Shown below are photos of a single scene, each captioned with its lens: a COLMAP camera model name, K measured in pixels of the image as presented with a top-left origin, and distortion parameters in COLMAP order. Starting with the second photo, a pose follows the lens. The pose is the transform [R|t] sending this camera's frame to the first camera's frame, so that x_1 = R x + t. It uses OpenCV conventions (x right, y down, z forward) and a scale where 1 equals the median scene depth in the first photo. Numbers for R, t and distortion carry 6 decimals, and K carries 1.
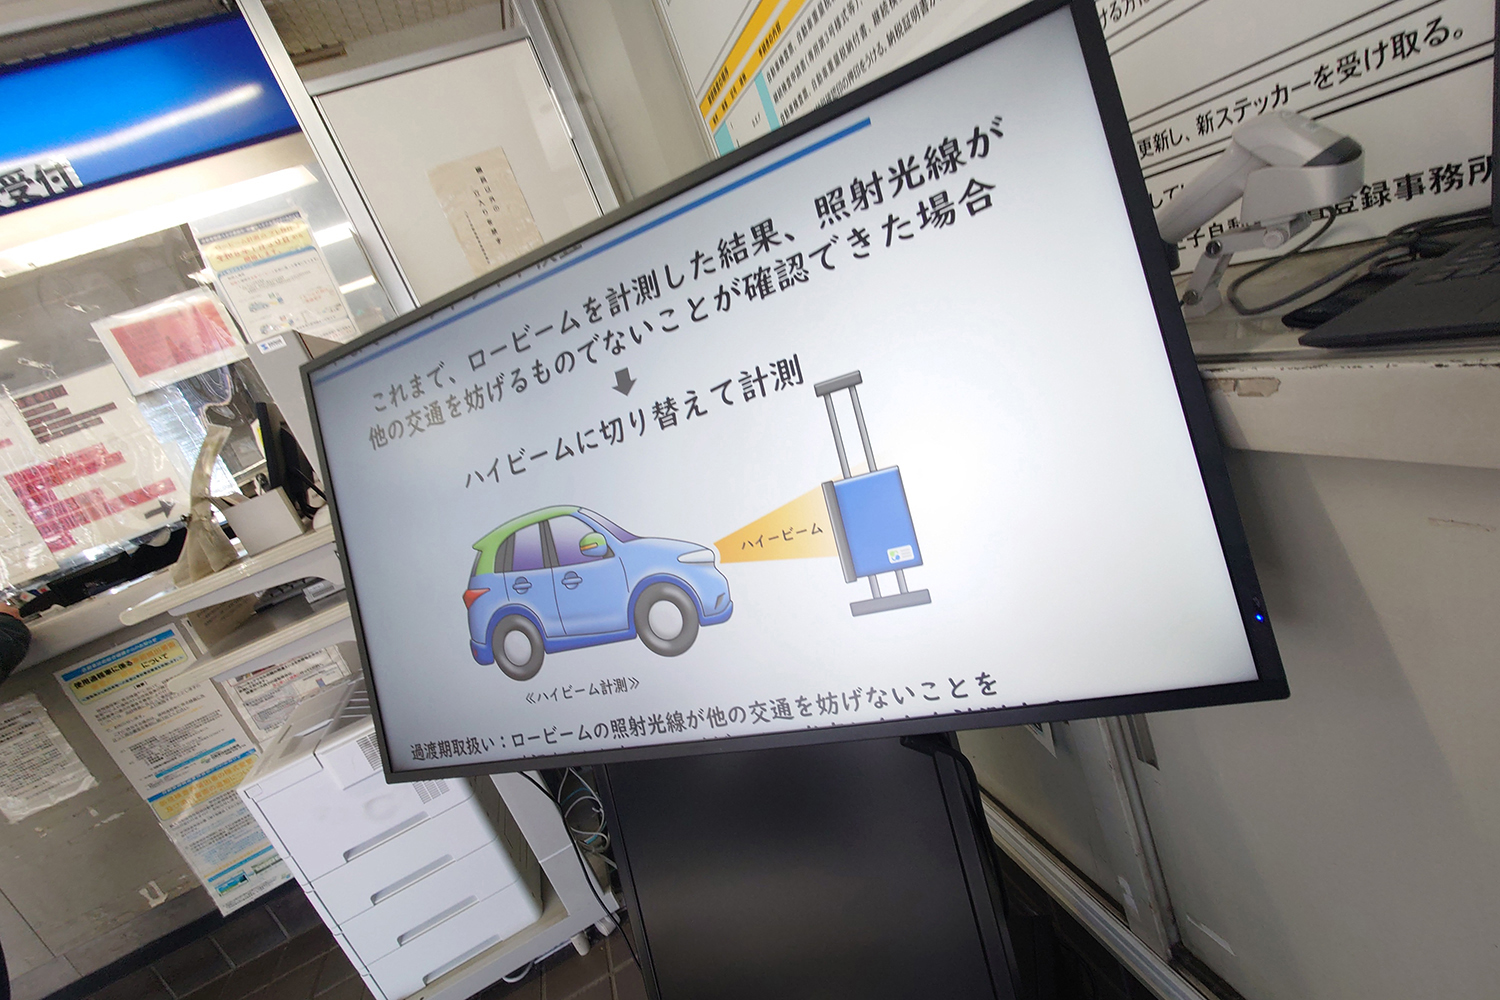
lens RADIAL K [[654.4, 0, 770.2], [0, 654.4, 463.7], [0, 0, 1]] dist [0.002098, 0.000682]
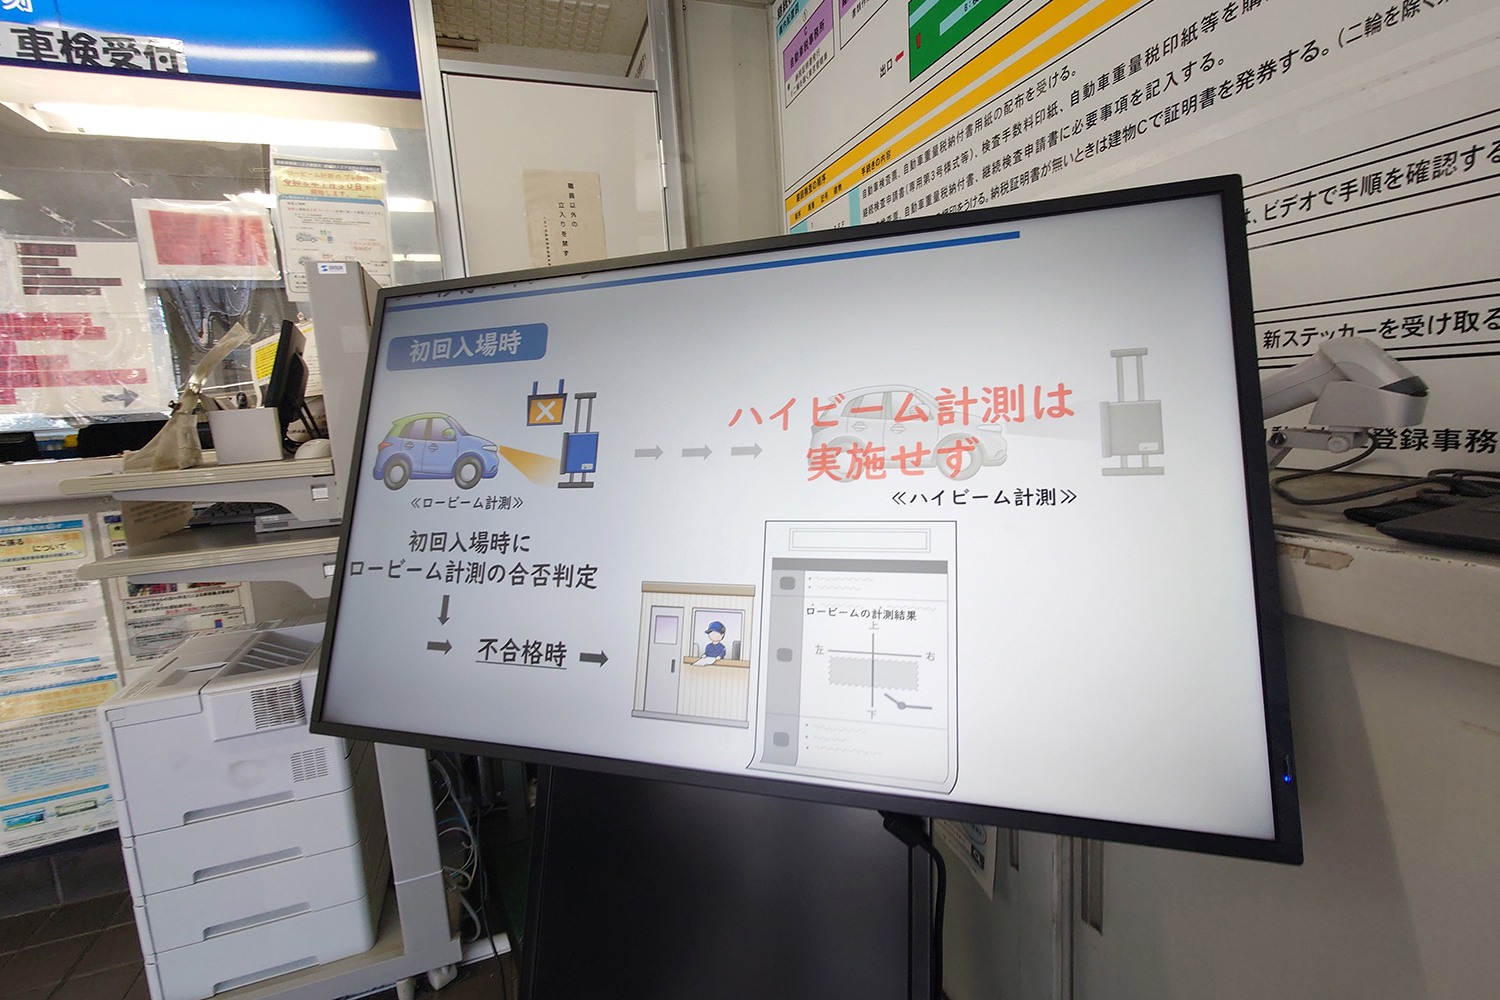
lens RADIAL K [[662.7, 0, 642.2], [0, 662.7, 519.3], [0, 0, 1]] dist [0.004073, 0.000217]
pose [[0.953422, 0.297161, 0.051786, -0.234536], [-0.287727, 0.947483, -0.139605, 0.171414], [-0.090551, 0.118202, 0.988852, 0.006676]]
